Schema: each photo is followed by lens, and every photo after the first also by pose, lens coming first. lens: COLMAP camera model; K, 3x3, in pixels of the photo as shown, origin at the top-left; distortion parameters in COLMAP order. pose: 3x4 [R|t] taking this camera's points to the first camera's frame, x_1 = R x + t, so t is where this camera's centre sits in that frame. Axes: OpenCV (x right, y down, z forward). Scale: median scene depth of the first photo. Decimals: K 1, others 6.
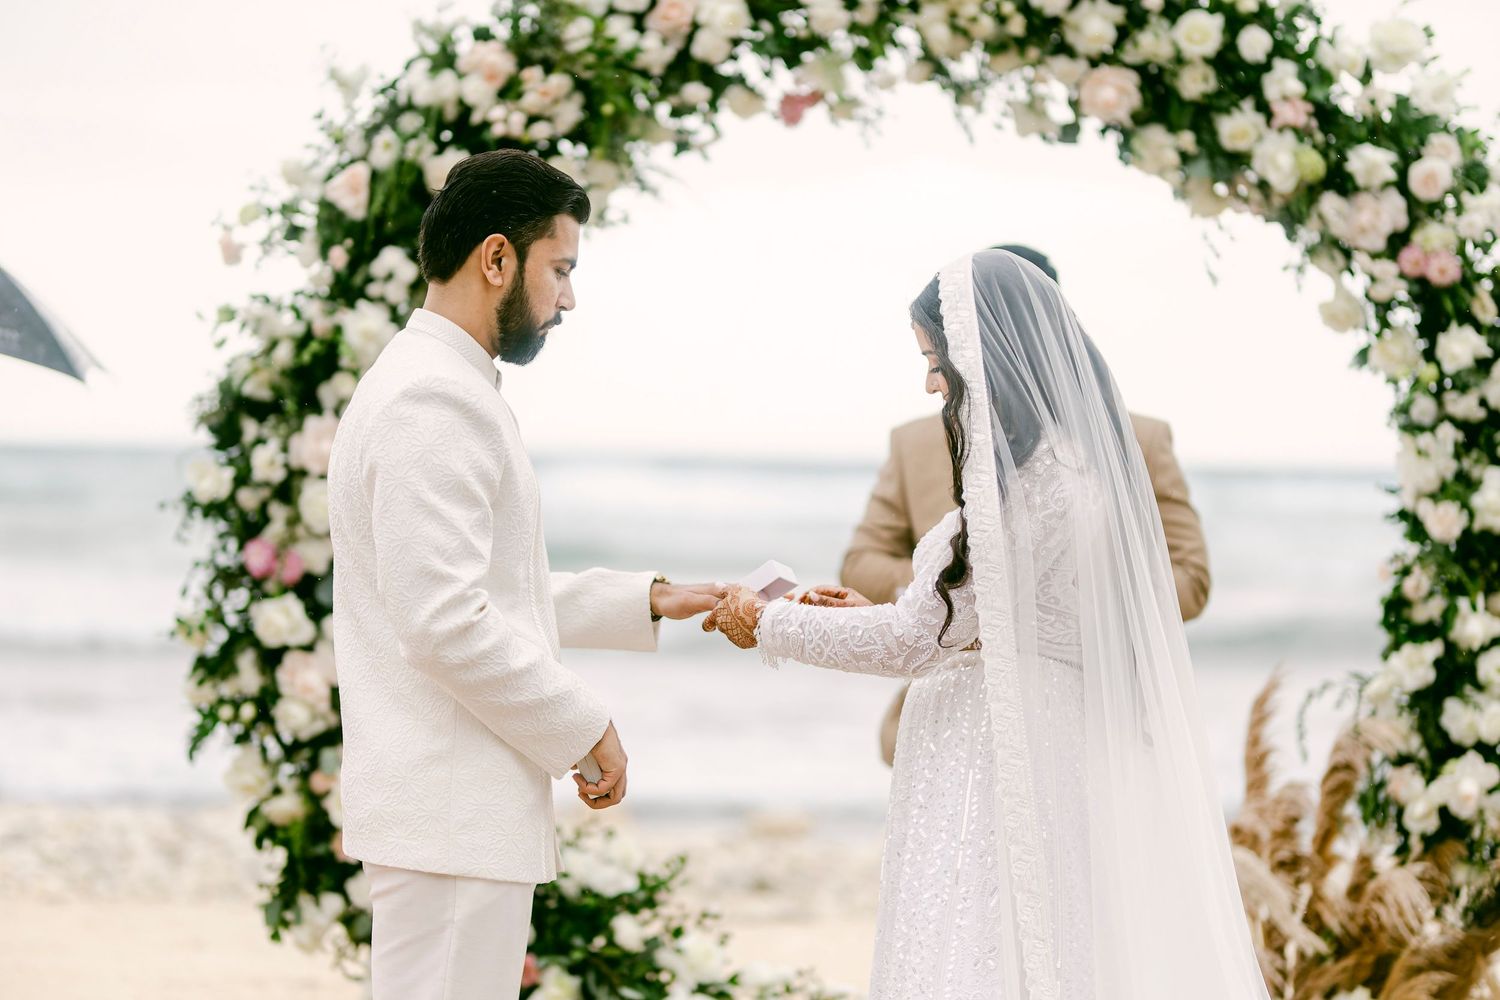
lens RADIAL K [[3707.3, 0, 750.9], [0, 3707.3, 571.0], [0, 0, 1]] dist [-0.056262, 0.085422]
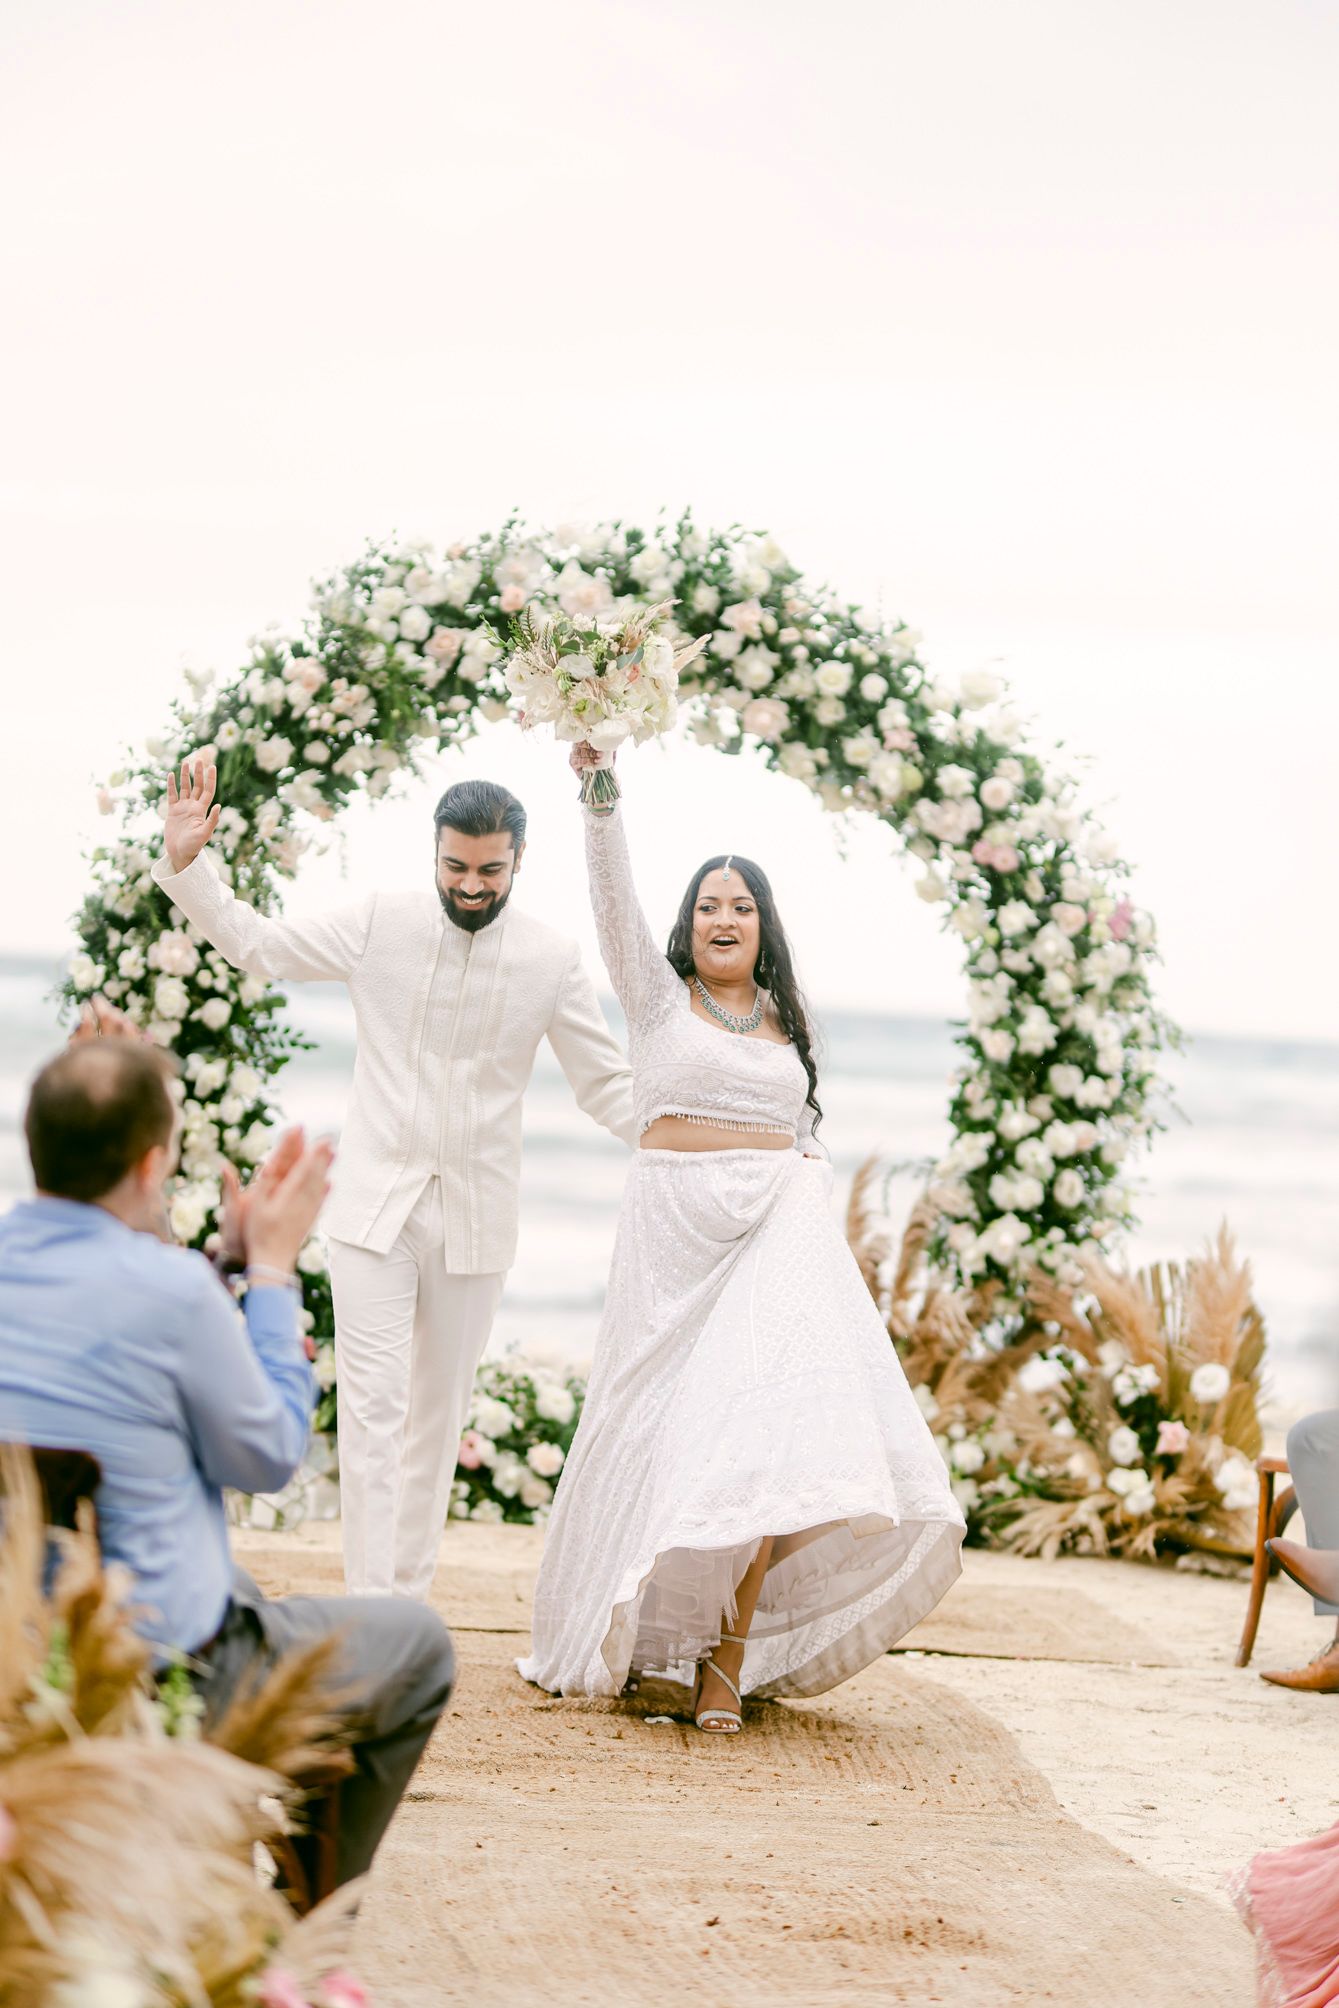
lens RADIAL K [[4962.8, 0, 669.5], [0, 4962.8, 1004.0], [0, 0, 1]] dist [-0.056262, 0.085422]
pose [[0.996202, 0.043855, 0.075218, -0.069738], [-0.041571, 0.998633, -0.031671, 0.033931], [-0.076504, 0.028424, 0.996664, -0.799138]]
